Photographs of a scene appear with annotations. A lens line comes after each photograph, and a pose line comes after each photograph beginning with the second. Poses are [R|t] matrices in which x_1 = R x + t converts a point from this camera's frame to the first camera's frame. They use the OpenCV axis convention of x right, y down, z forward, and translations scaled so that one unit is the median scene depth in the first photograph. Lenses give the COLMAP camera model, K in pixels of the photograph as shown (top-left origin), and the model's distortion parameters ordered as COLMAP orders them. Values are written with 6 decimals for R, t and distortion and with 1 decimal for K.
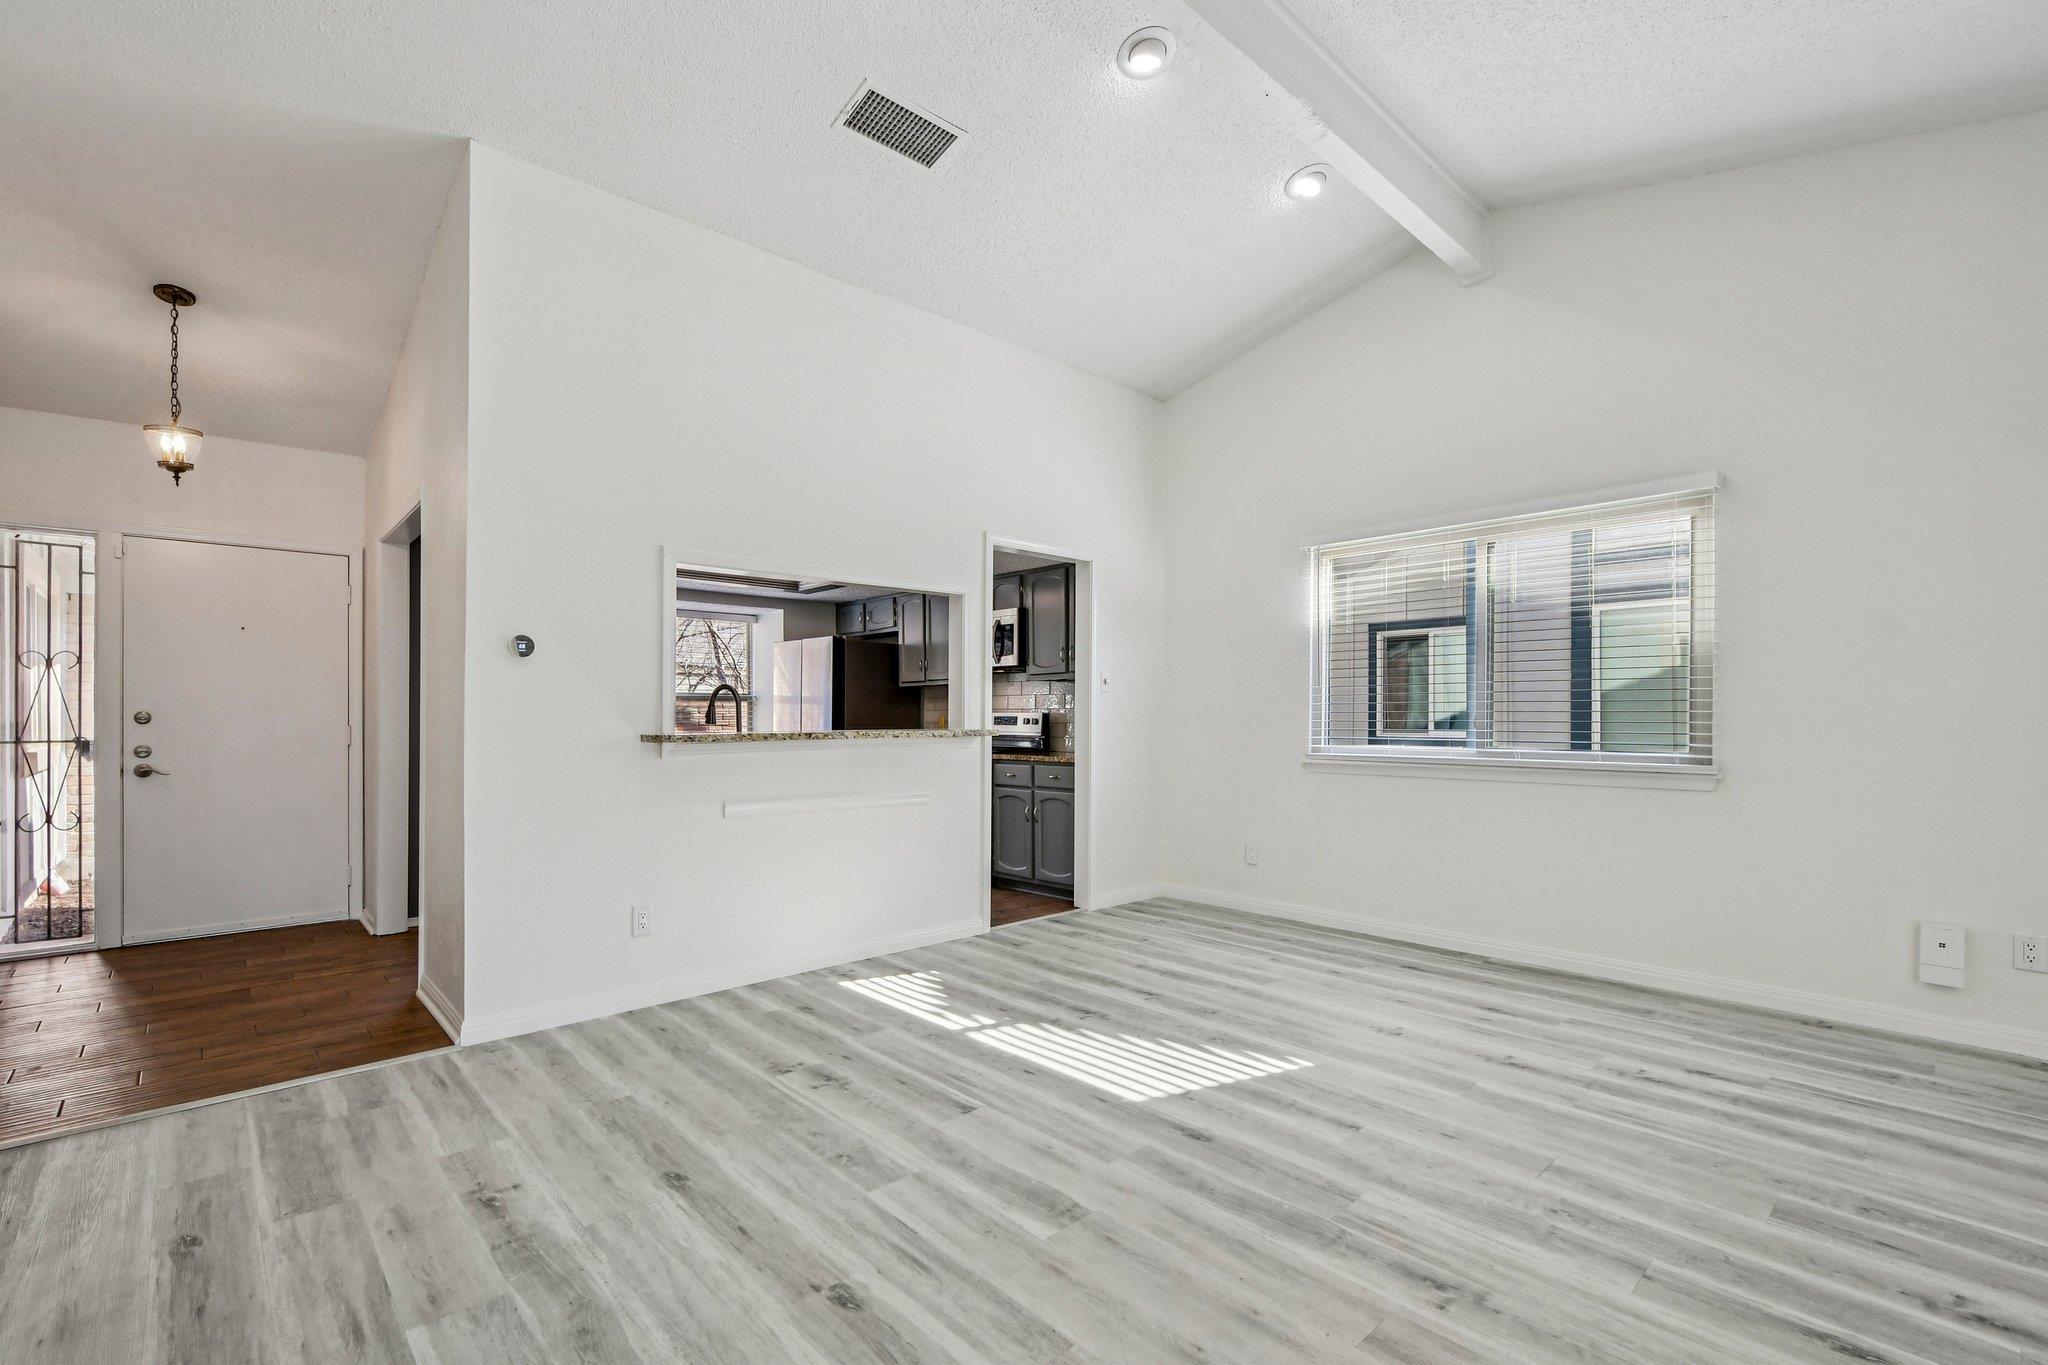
lens RADIAL K [[904.8, 0, 1019.3], [0, 904.8, 722.0], [0, 0, 1]] dist [0.004473, -0.004698]
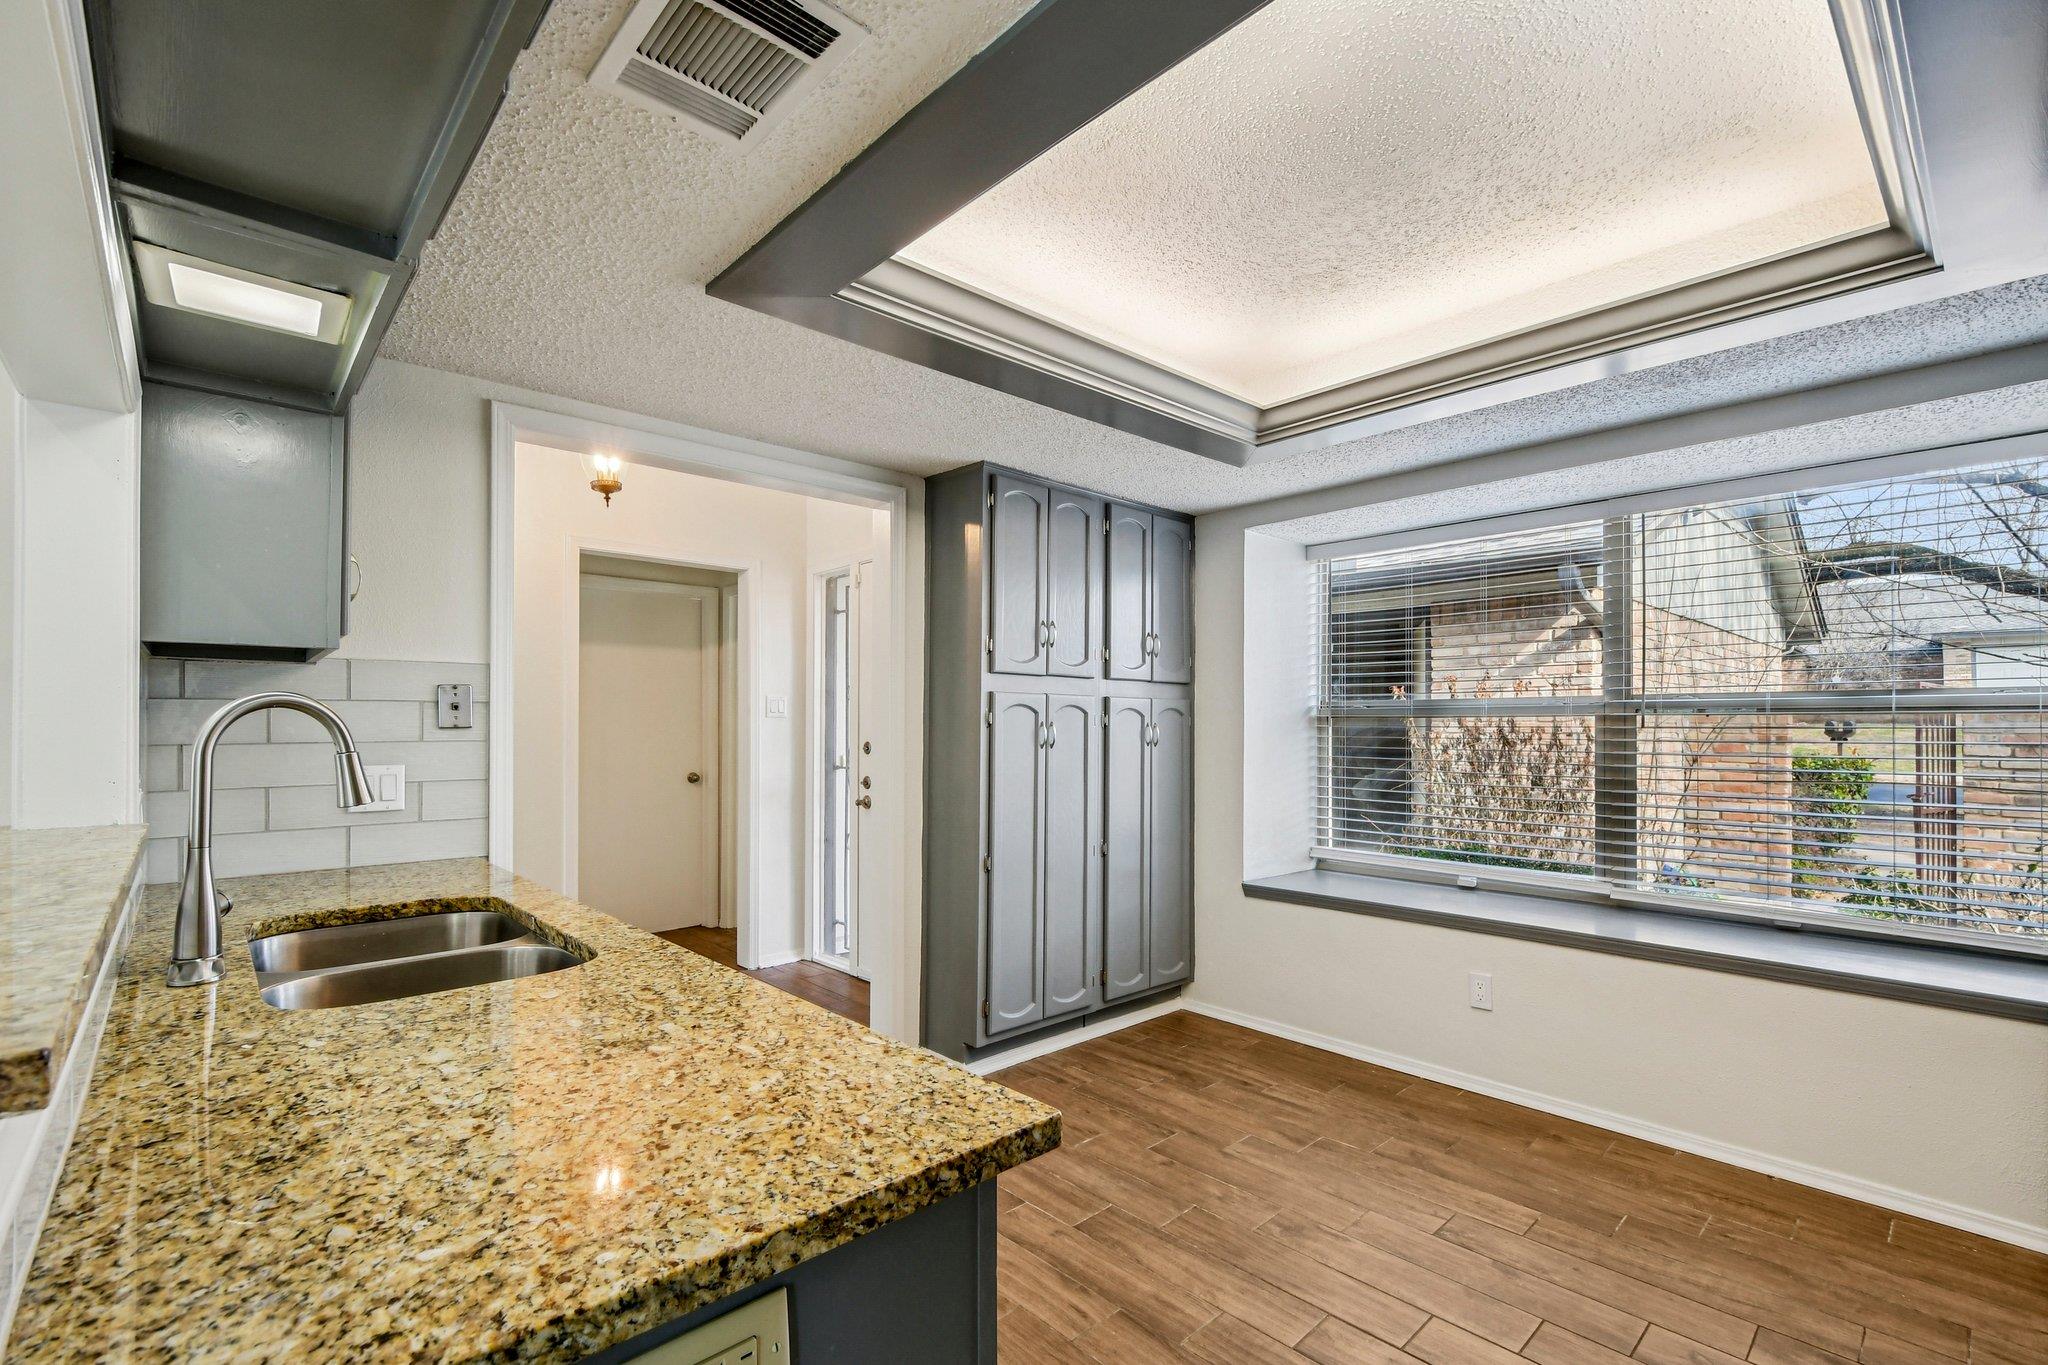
lens RADIAL K [[904.8, 0, 989.6], [0, 904.8, 719.4], [0, 0, 1]] dist [0.004473, -0.004698]
pose [[-0.019844, -0.007484, -0.999775, 0.012409], [-0.005647, 0.999957, -0.007374, -0.030815], [0.999787, 0.005499, -0.019885, 1.239369]]
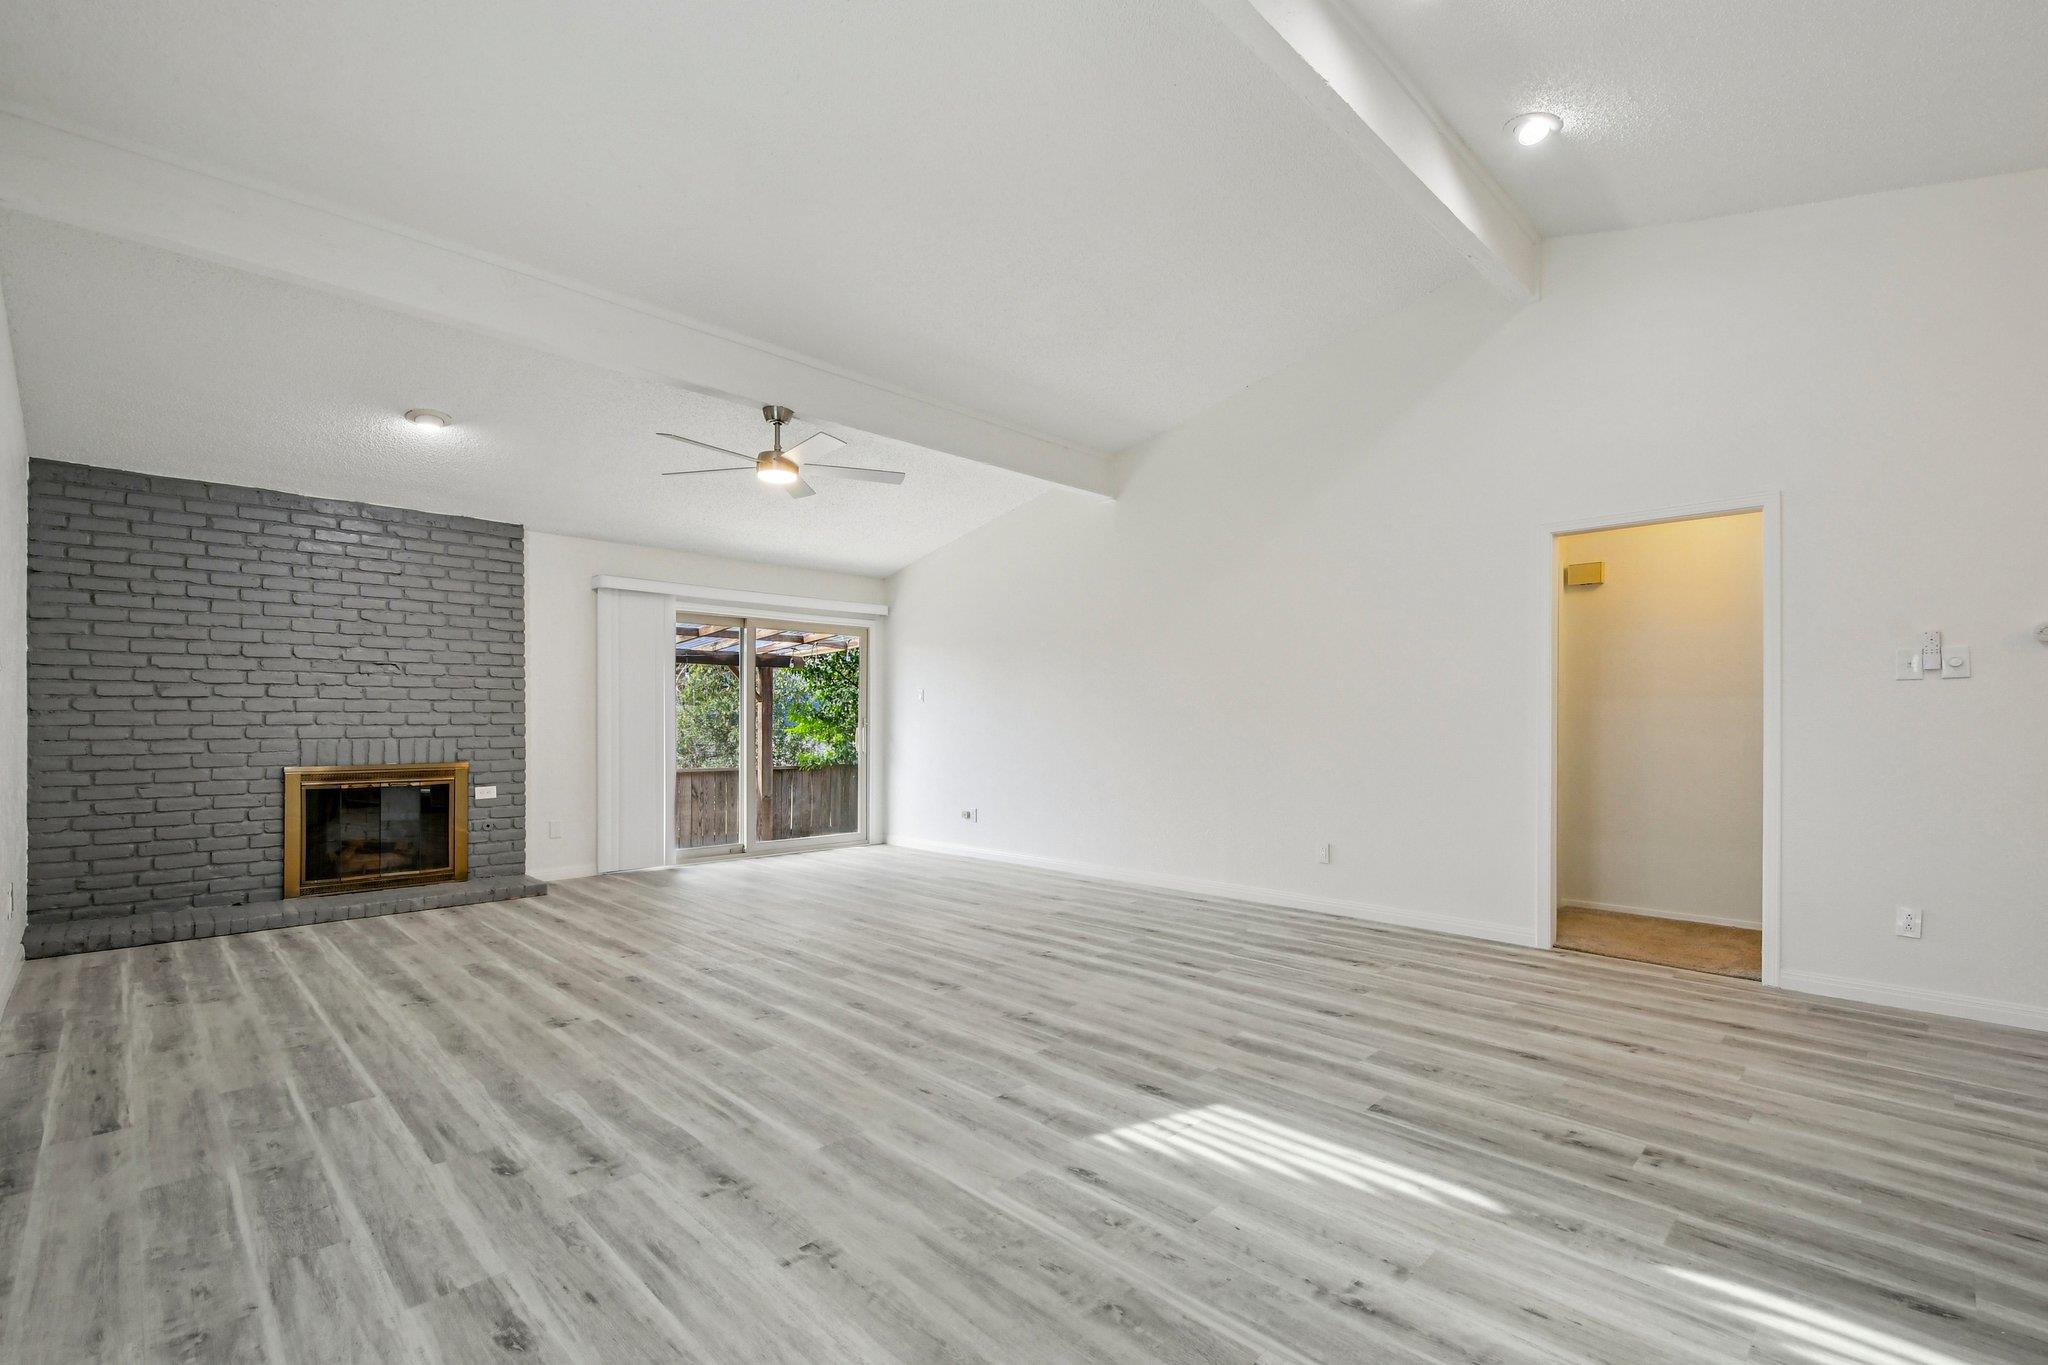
lens RADIAL K [[904.8, 0, 1021.6], [0, 904.8, 723.5], [0, 0, 1]] dist [0.004473, -0.004698]
pose [[-0.999140, -0.000609, -0.041456, 0.235275], [-0.000966, 0.999963, 0.008590, -0.003645], [0.041449, 0.008623, -0.999103, 1.237277]]
